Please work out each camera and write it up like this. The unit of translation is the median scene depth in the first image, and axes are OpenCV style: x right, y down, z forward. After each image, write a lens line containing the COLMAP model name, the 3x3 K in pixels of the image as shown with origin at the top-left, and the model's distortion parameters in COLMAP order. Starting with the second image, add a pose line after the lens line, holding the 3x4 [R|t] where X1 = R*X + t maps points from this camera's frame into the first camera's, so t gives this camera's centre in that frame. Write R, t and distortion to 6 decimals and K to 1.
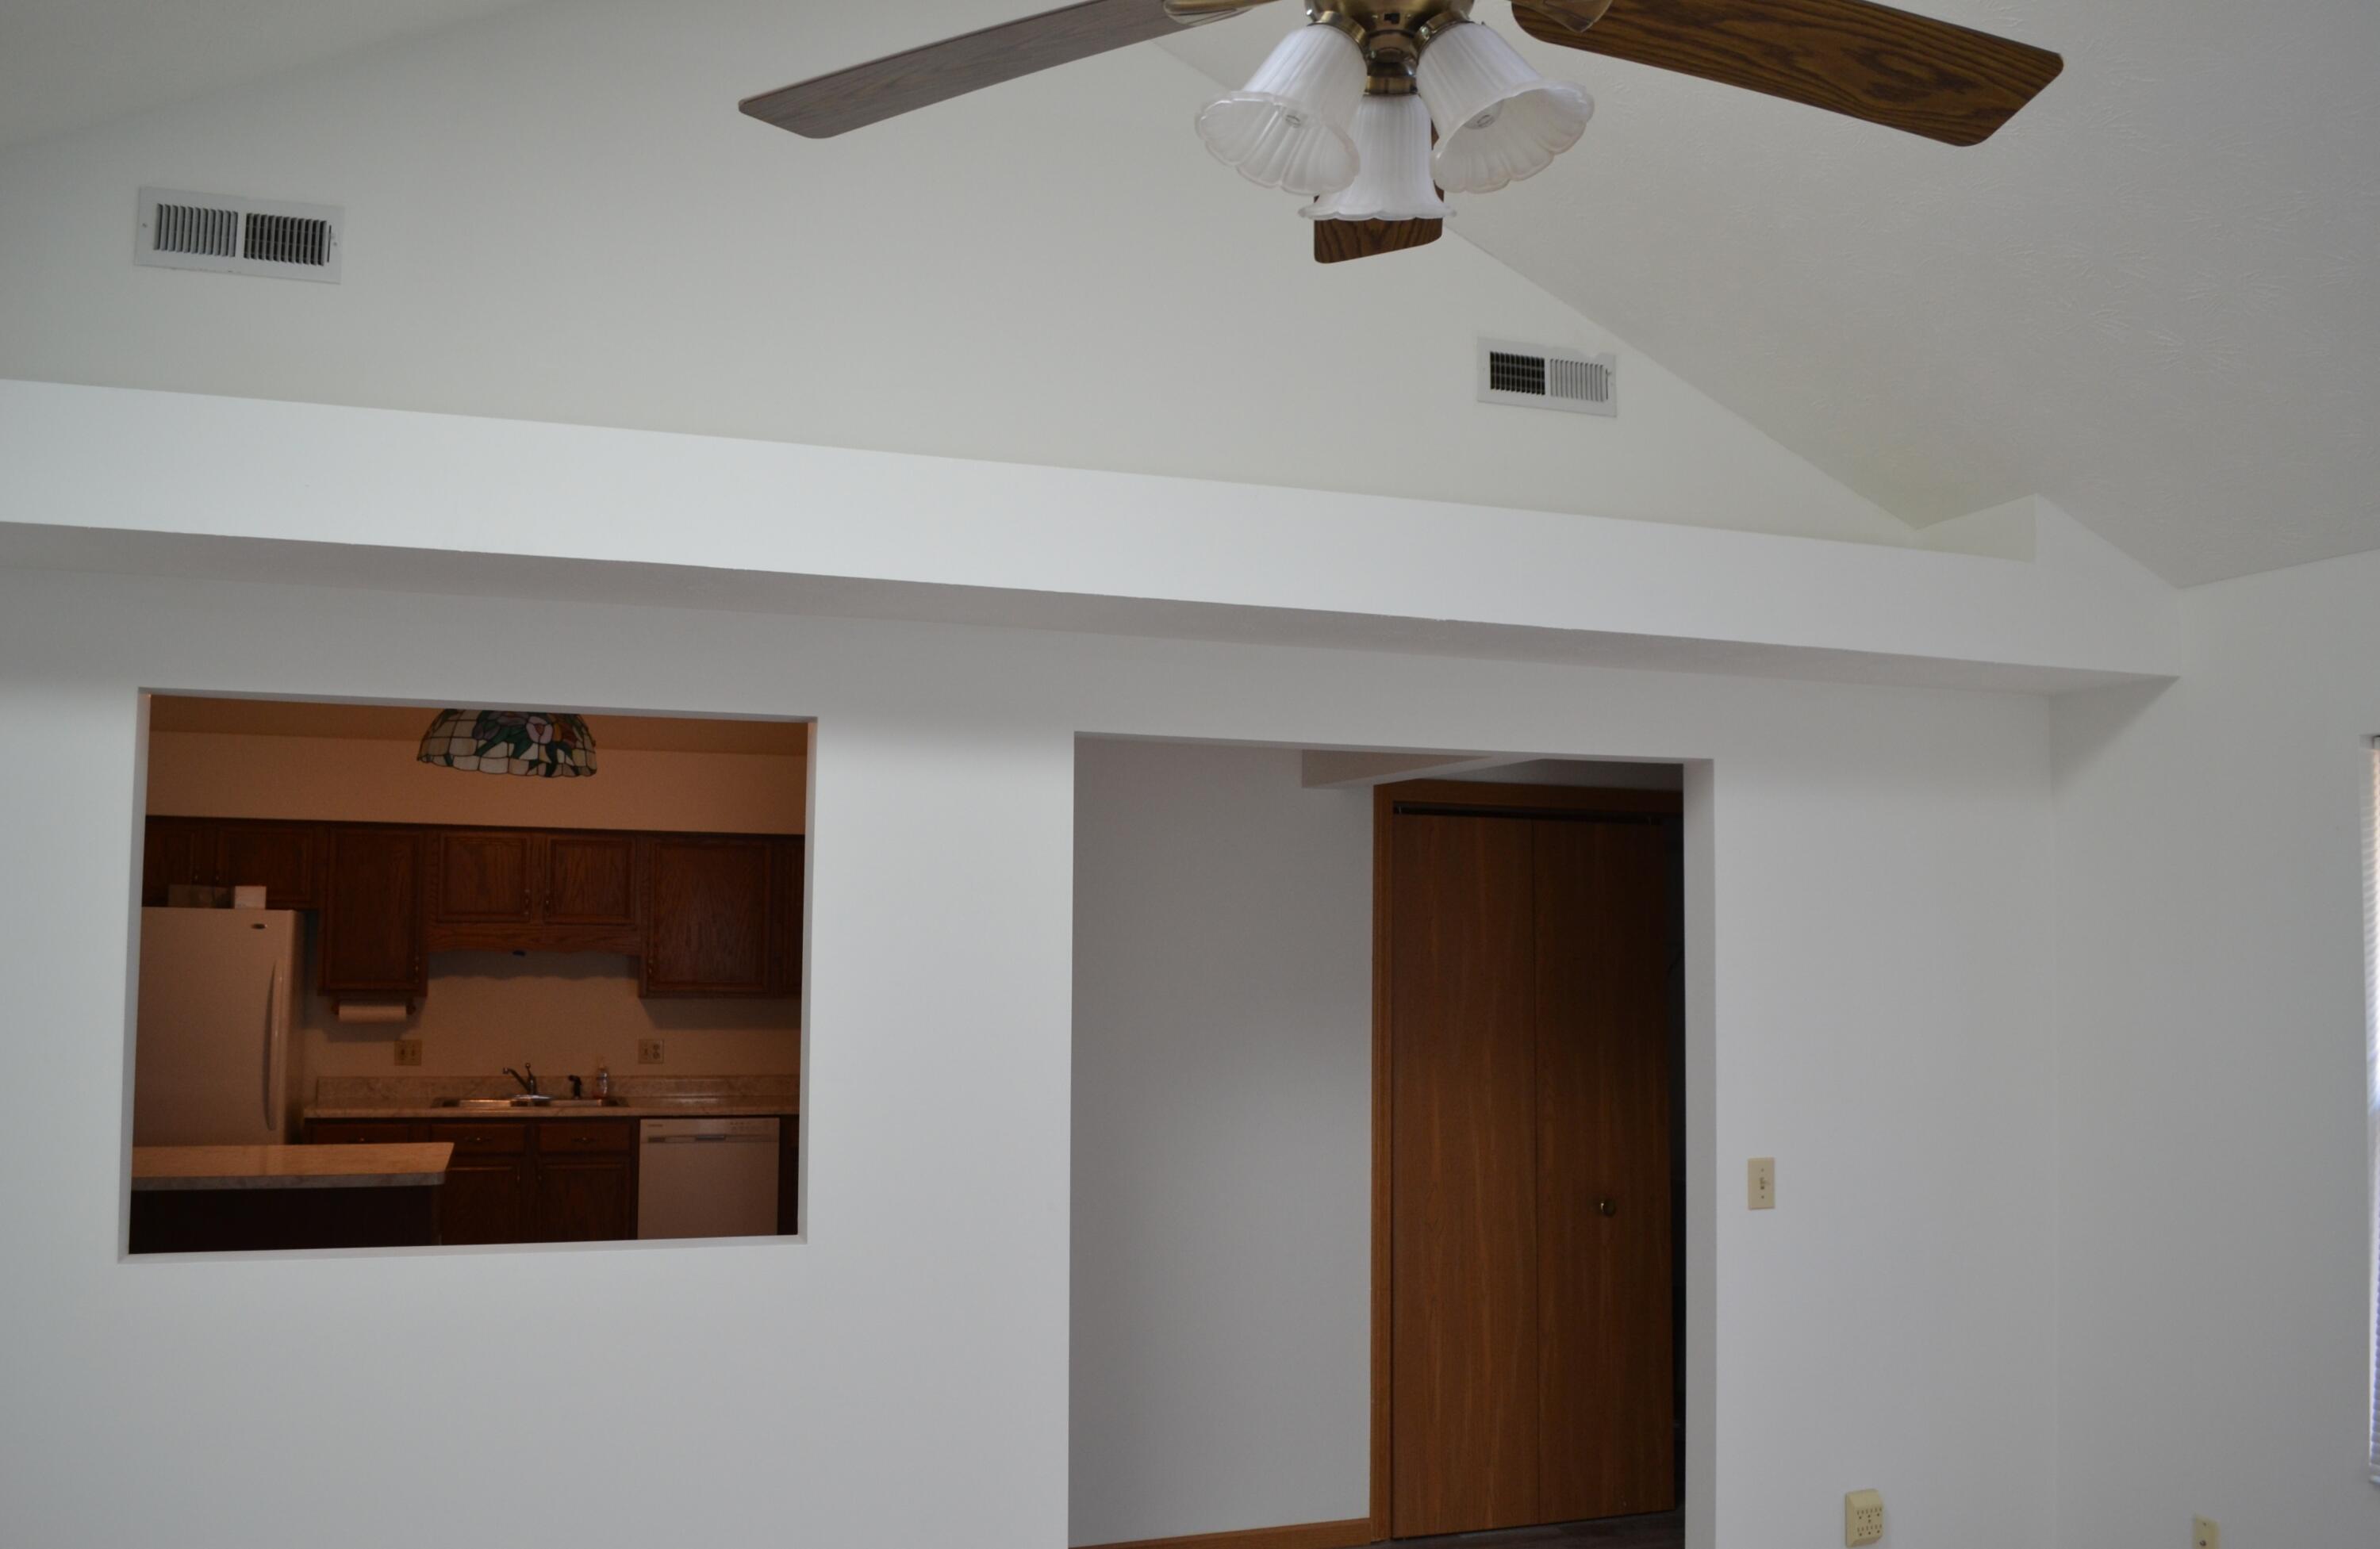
lens RADIAL K [[1917.9, 0, 1165.9], [0, 1917.9, 788.5], [0, 0, 1]] dist [-0.077522, 0.007614]
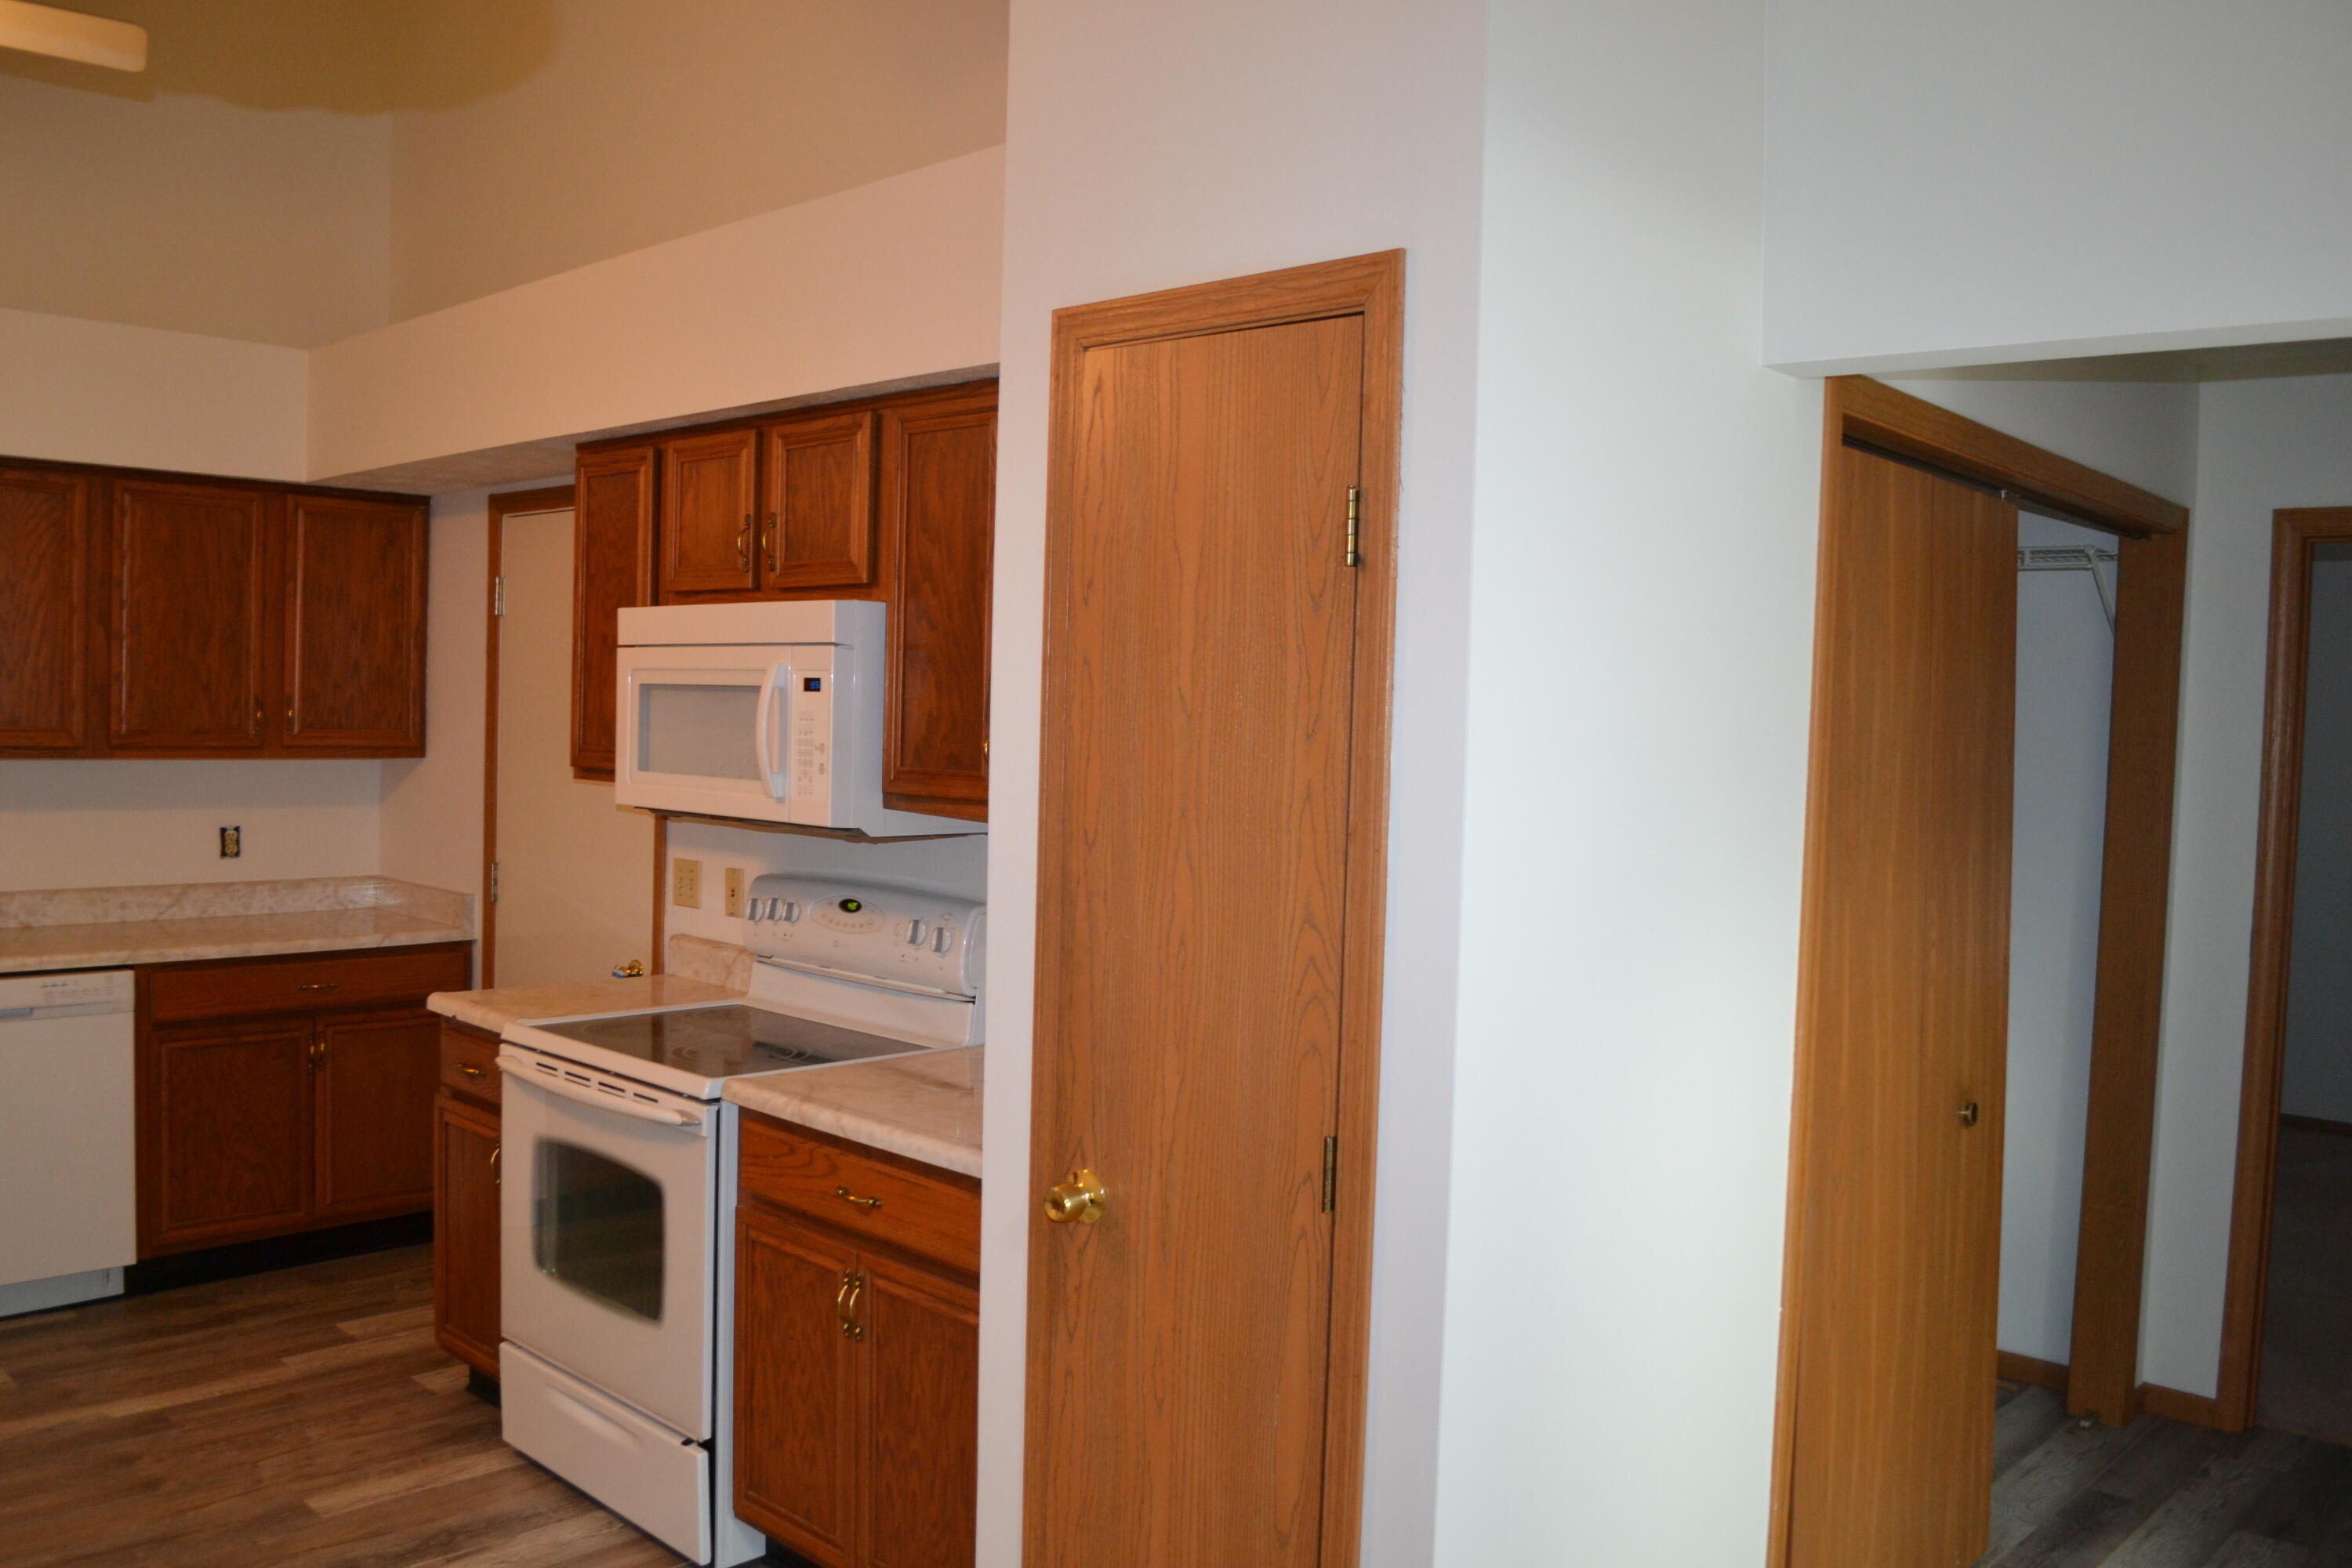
lens RADIAL K [[1886.6, 0, 1161.4], [0, 1886.6, 798.1], [0, 0, 1]] dist [-0.084415, 0.015210]
pose [[0.887996, -0.005913, 0.459812, -0.182580], [-0.057230, 0.990722, 0.123265, 0.038309], [-0.456275, -0.135774, 0.879419, 0.392918]]
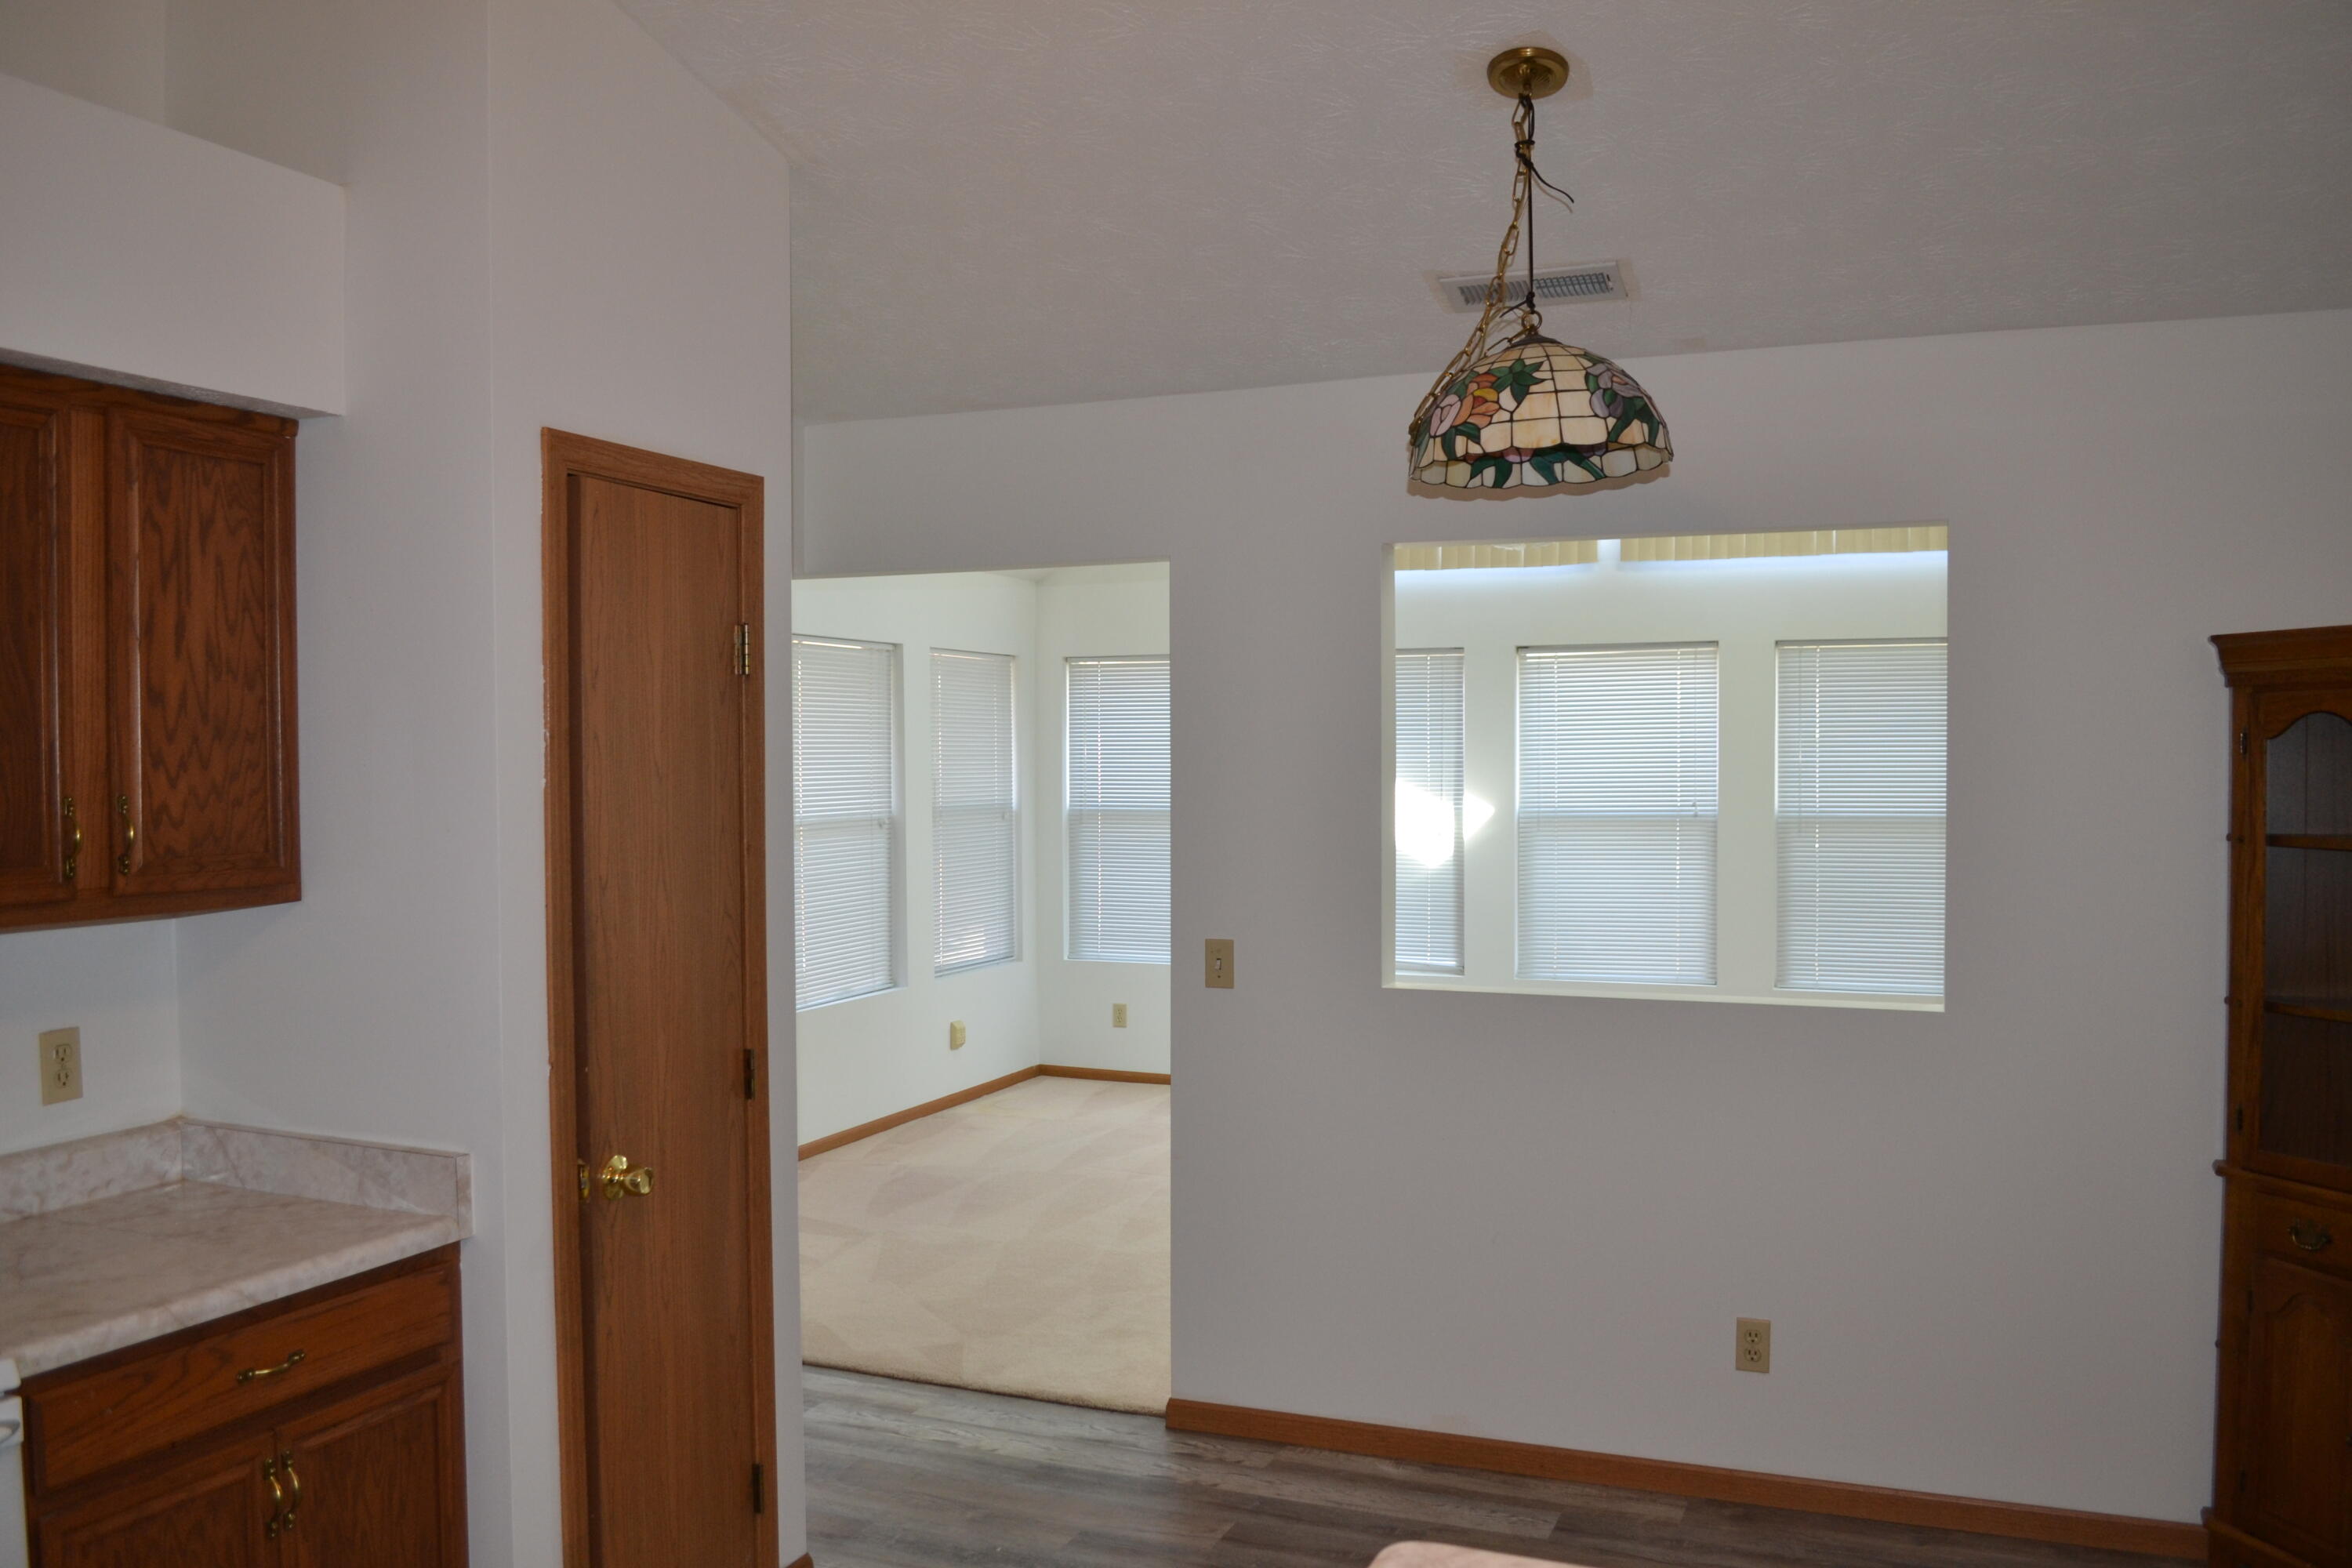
lens RADIAL K [[1886.6, 0, 1165.0], [0, 1886.6, 799.7], [0, 0, 1]] dist [-0.084415, 0.015210]
pose [[-0.748099, -0.022669, 0.663200, -0.371268], [-0.055670, 0.998037, -0.028683, 0.070160], [-0.661248, -0.058378, -0.747893, 0.853000]]
